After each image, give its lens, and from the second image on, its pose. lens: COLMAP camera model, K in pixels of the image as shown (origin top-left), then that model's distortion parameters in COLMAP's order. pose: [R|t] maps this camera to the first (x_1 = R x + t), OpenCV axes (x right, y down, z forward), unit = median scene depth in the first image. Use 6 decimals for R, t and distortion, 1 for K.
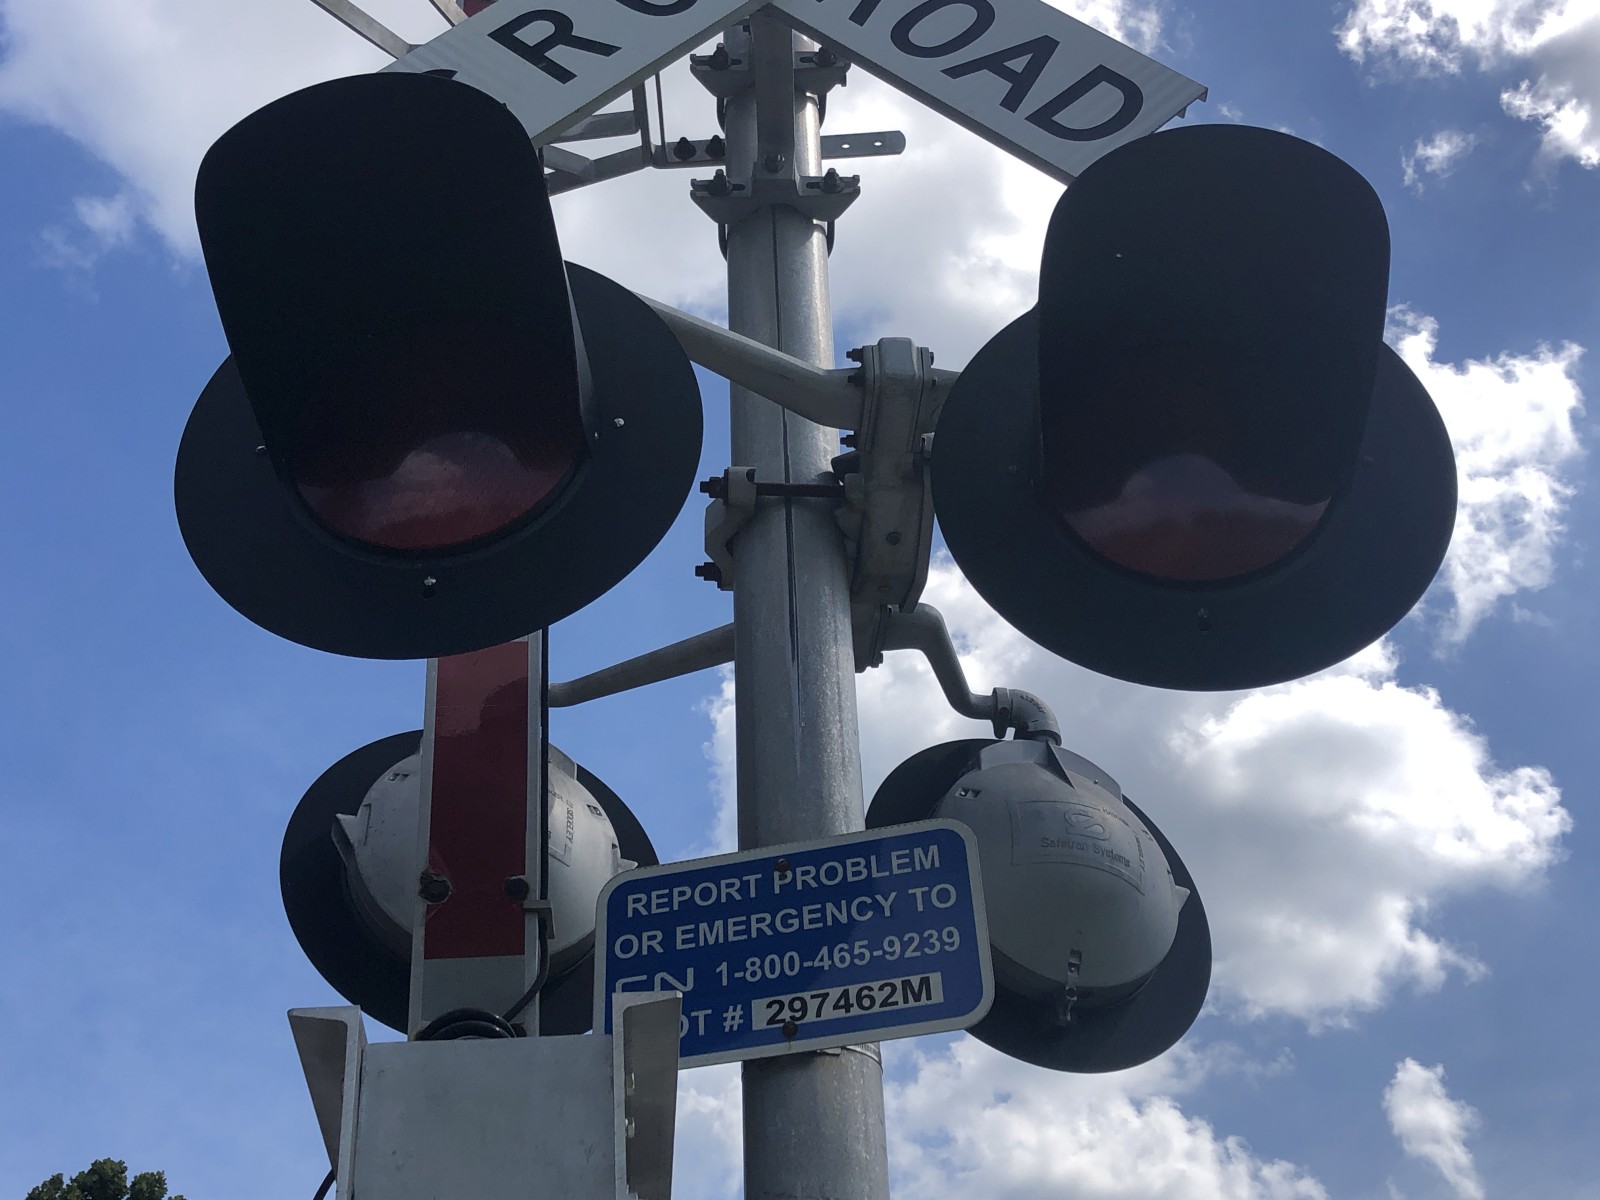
lens RADIAL K [[1925.4, 0, 762.3], [0, 1925.4, 539.7], [0, 0, 1]] dist [0.190774, -0.523065]
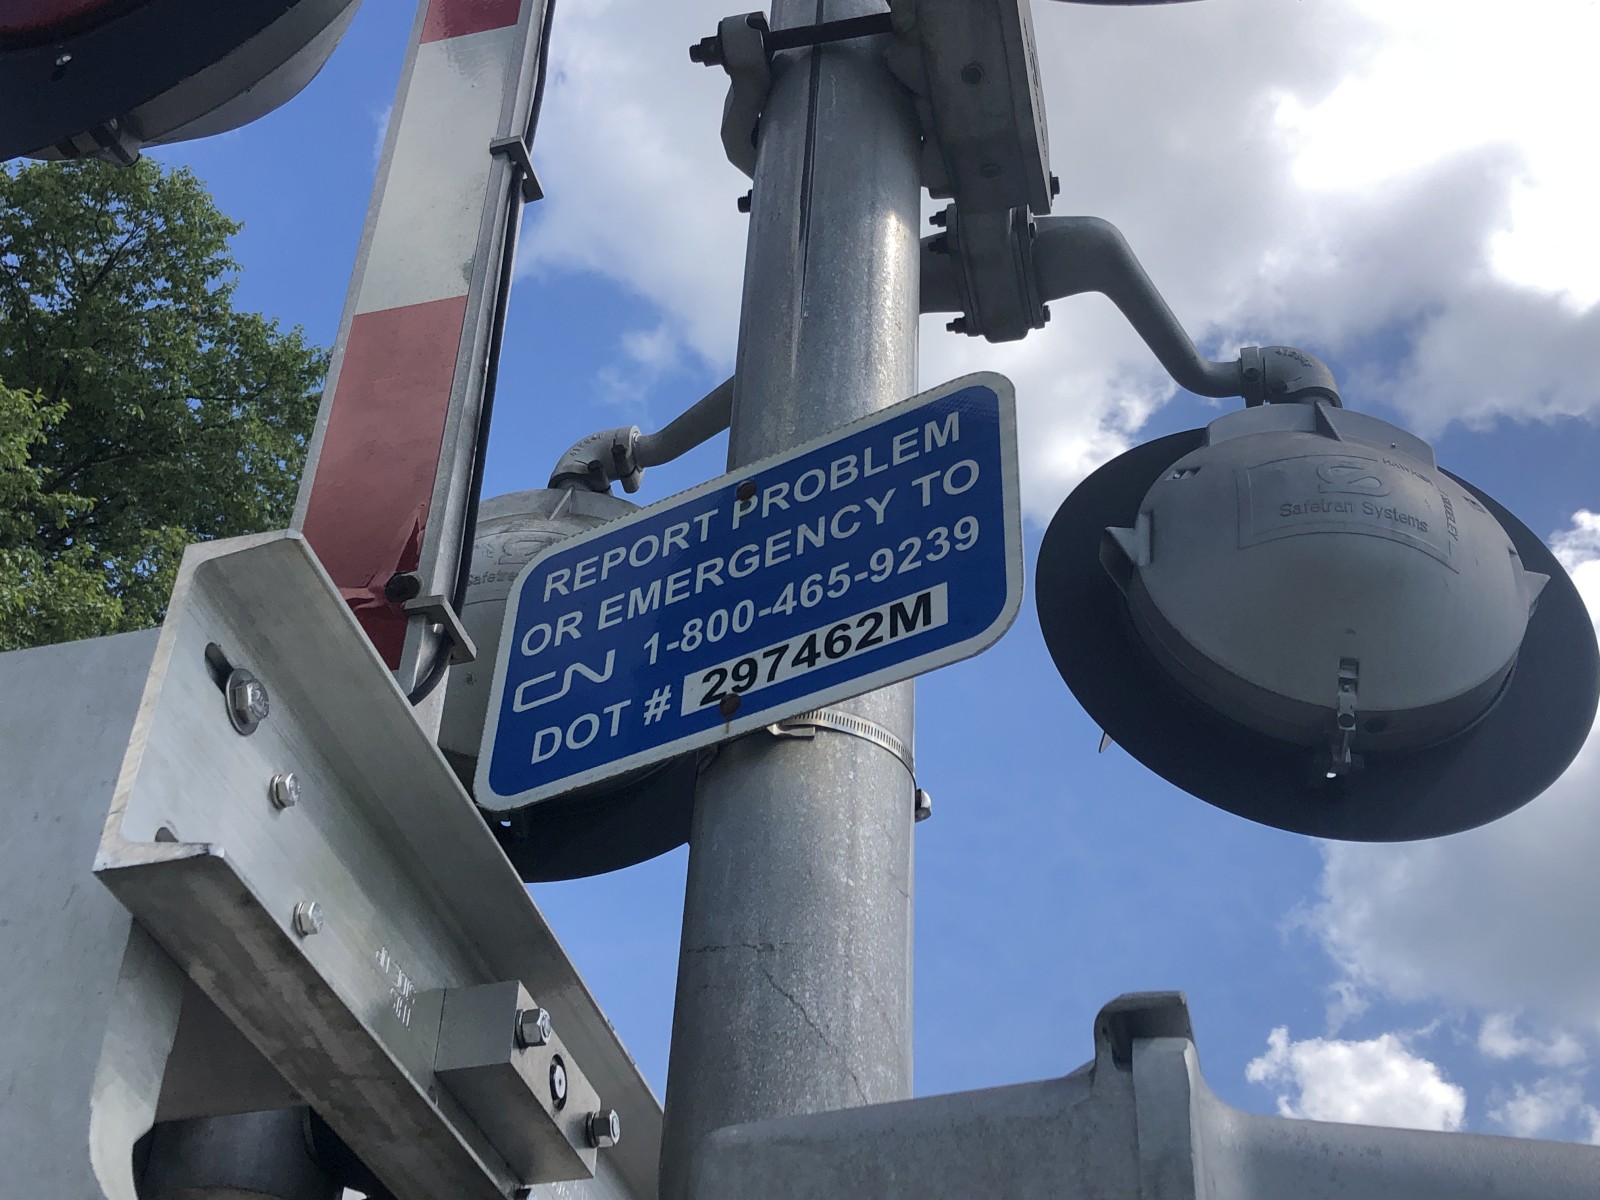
lens RADIAL K [[1957.6, 0, 804.3], [0, 1957.6, 549.0], [0, 0, 1]] dist [0.162272, -0.540570]
pose [[0.955896, -0.133423, -0.261652, 0.202892], [0.124334, 0.990925, -0.051069, 0.228208], [0.266091, 0.016284, 0.963810, 0.376717]]
